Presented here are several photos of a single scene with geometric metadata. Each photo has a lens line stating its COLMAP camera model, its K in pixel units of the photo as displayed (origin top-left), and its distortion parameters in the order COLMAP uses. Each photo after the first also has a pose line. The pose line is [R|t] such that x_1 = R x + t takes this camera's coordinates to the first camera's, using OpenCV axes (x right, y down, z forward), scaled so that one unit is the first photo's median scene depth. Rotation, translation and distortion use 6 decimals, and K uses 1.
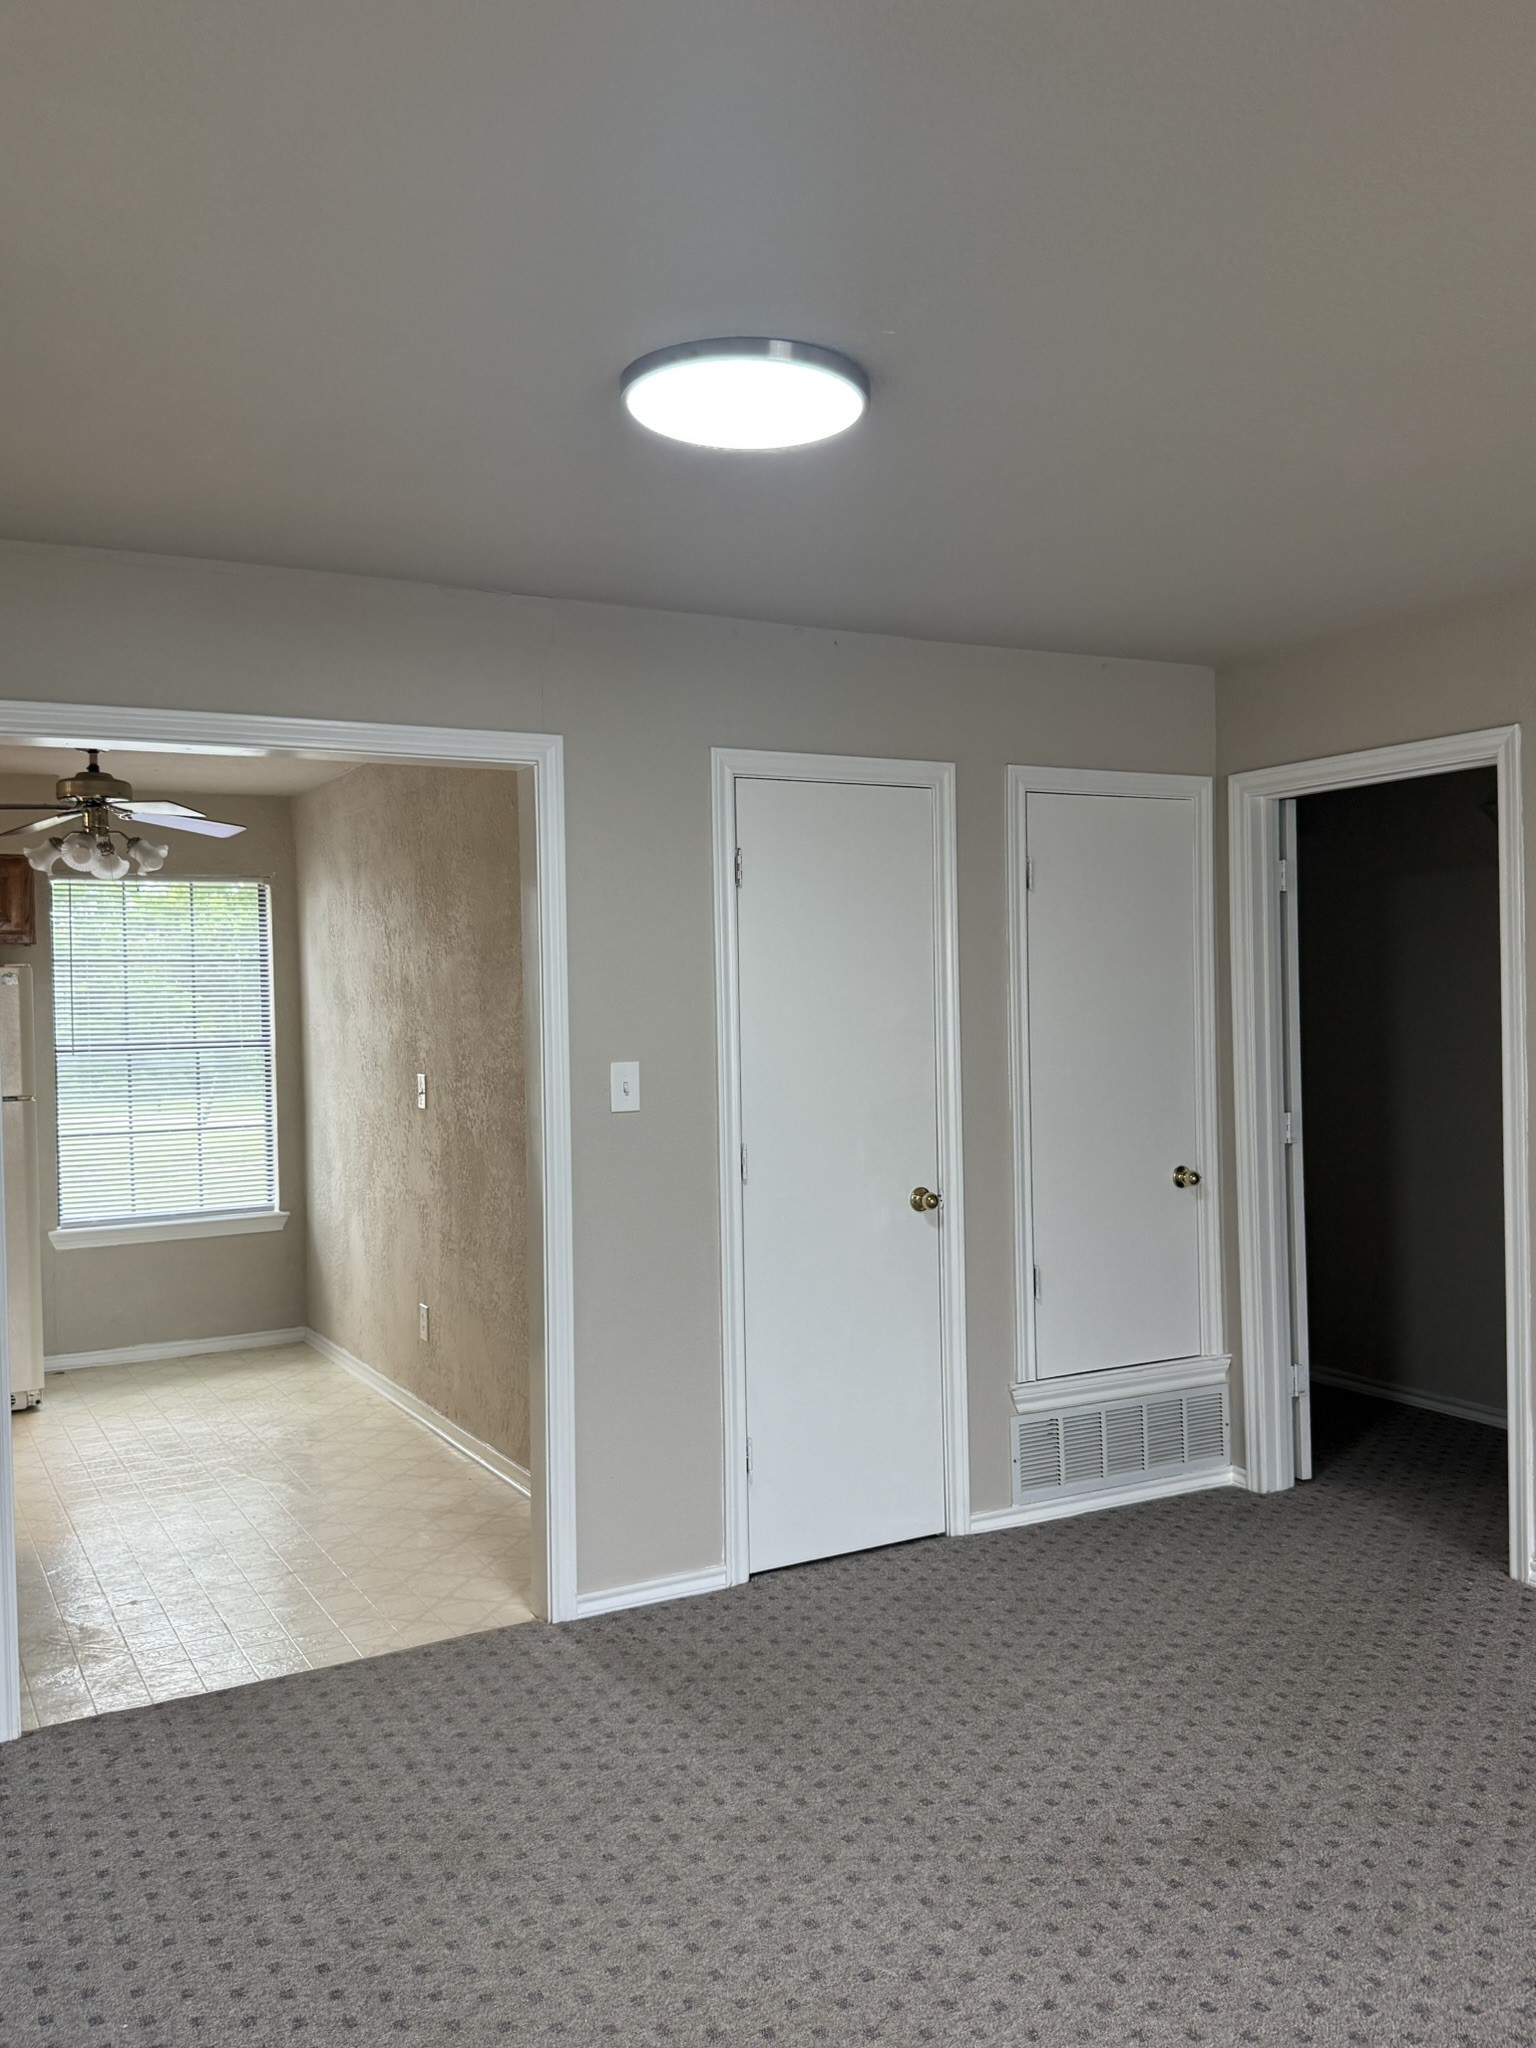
lens RADIAL K [[1668.6, 0, 684.3], [0, 1668.6, 1023.7], [0, 0, 1]] dist [0.152361, -0.315725]
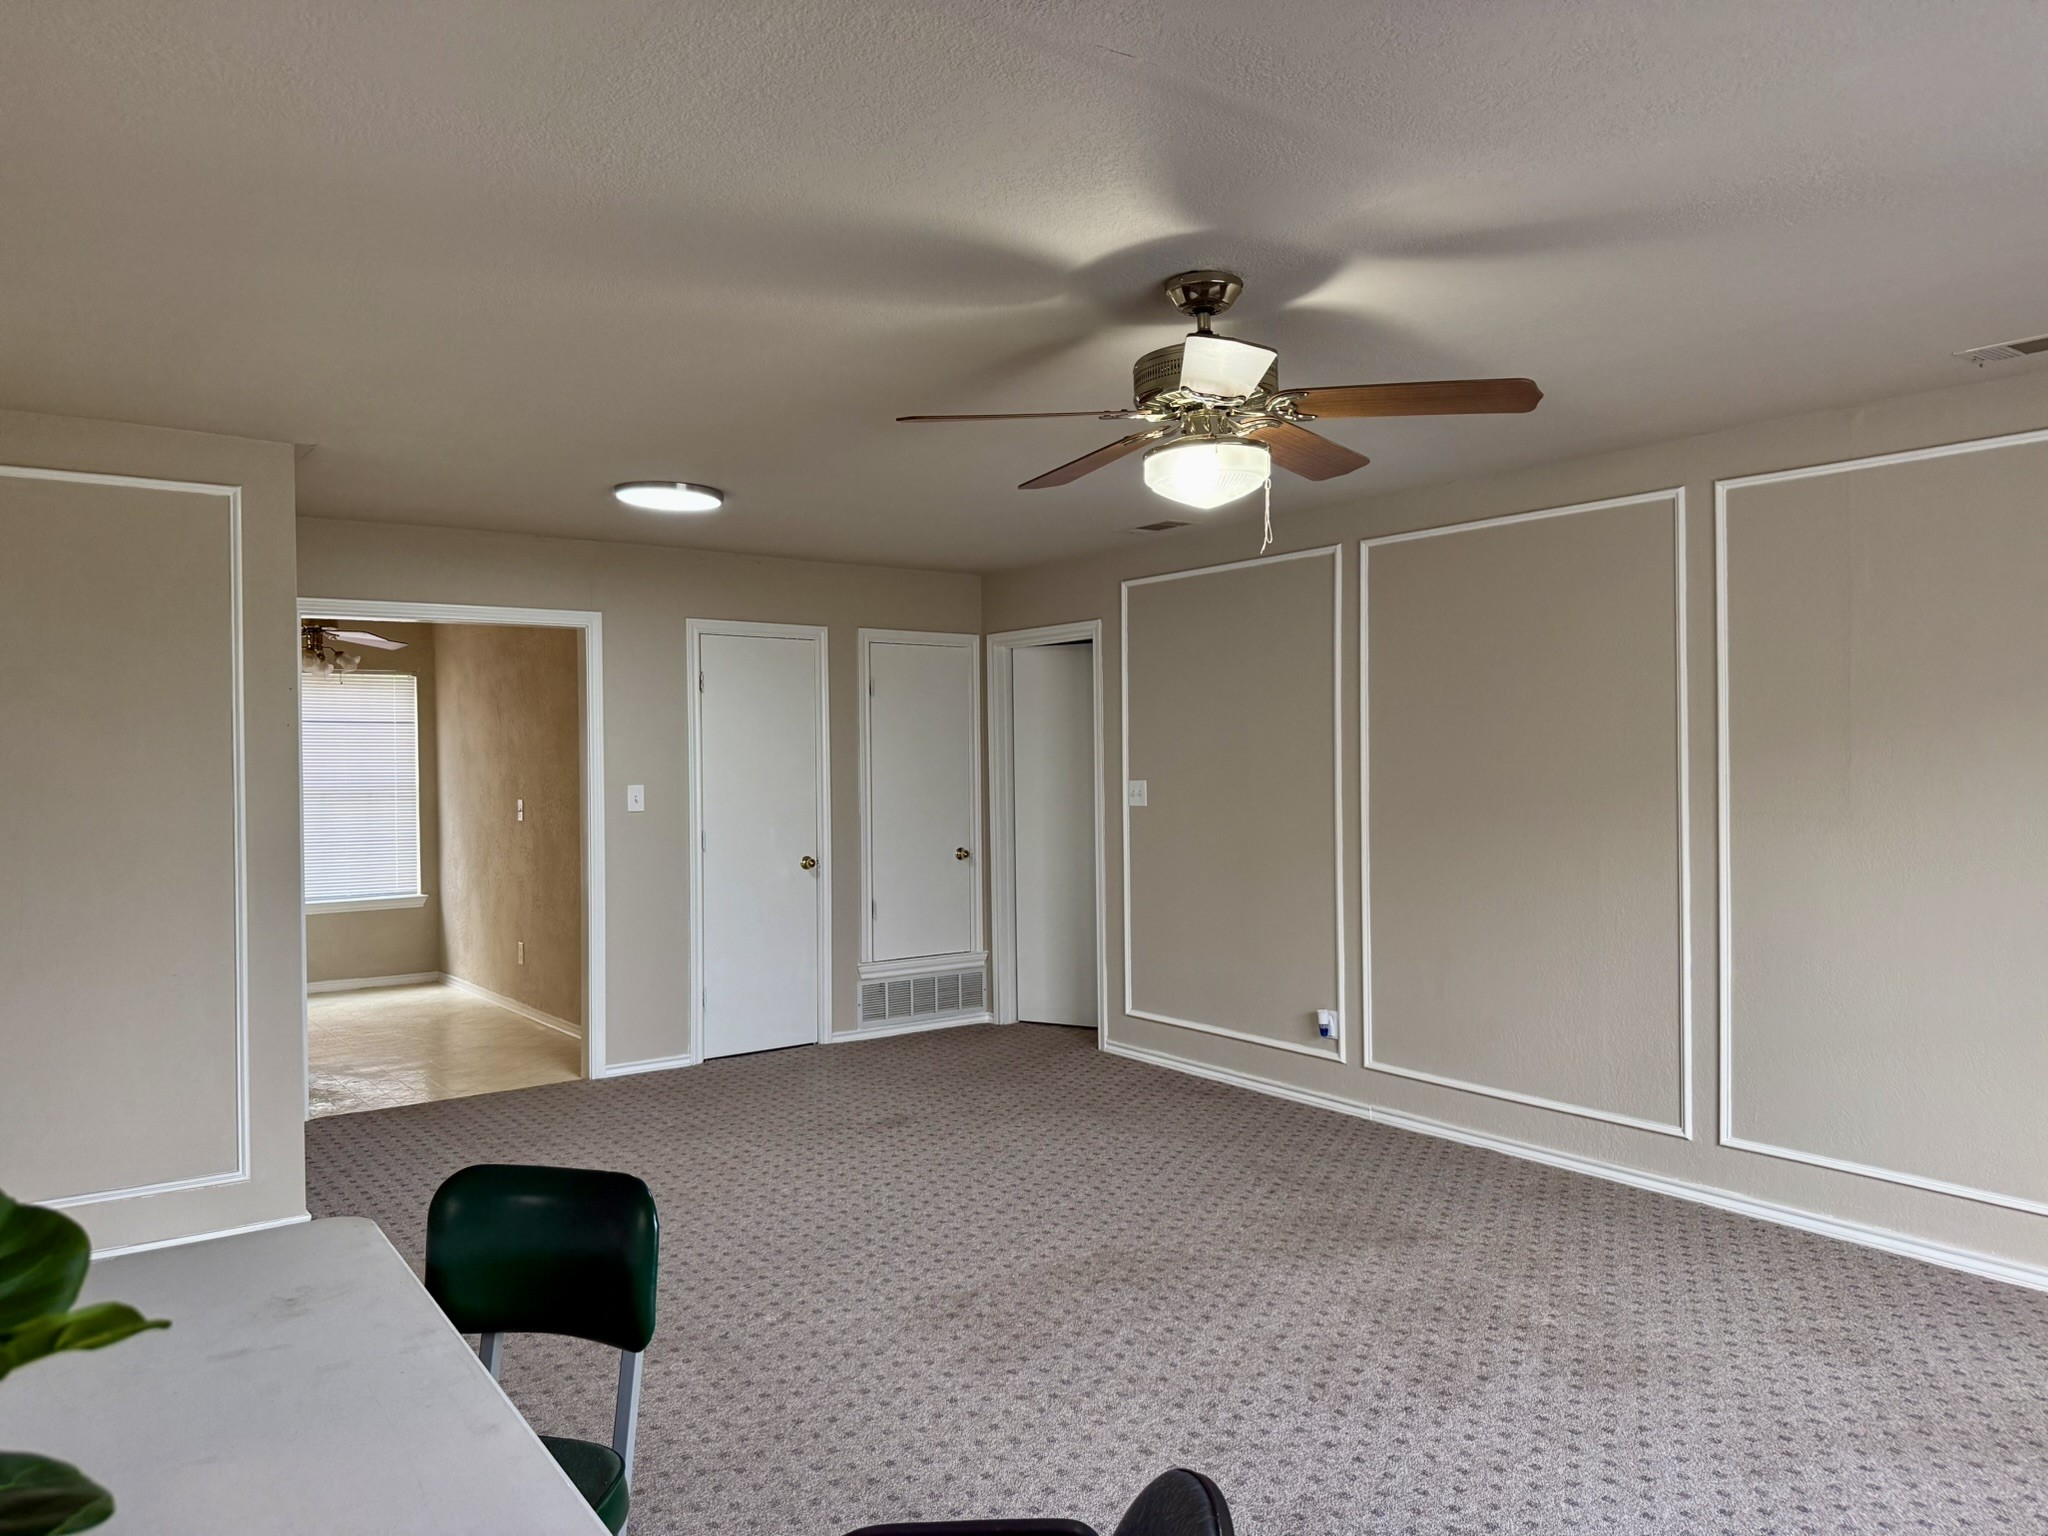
lens RADIAL K [[1361.2, 0, 1031.0], [0, 1361.2, 760.6], [0, 0, 1]] dist [-0.000091, -0.003909]
pose [[0.979325, 0.010197, 0.202037, 0.076236], [-0.006891, 0.999831, -0.017062, 0.015780], [-0.202177, 0.015317, 0.979229, -0.493022]]
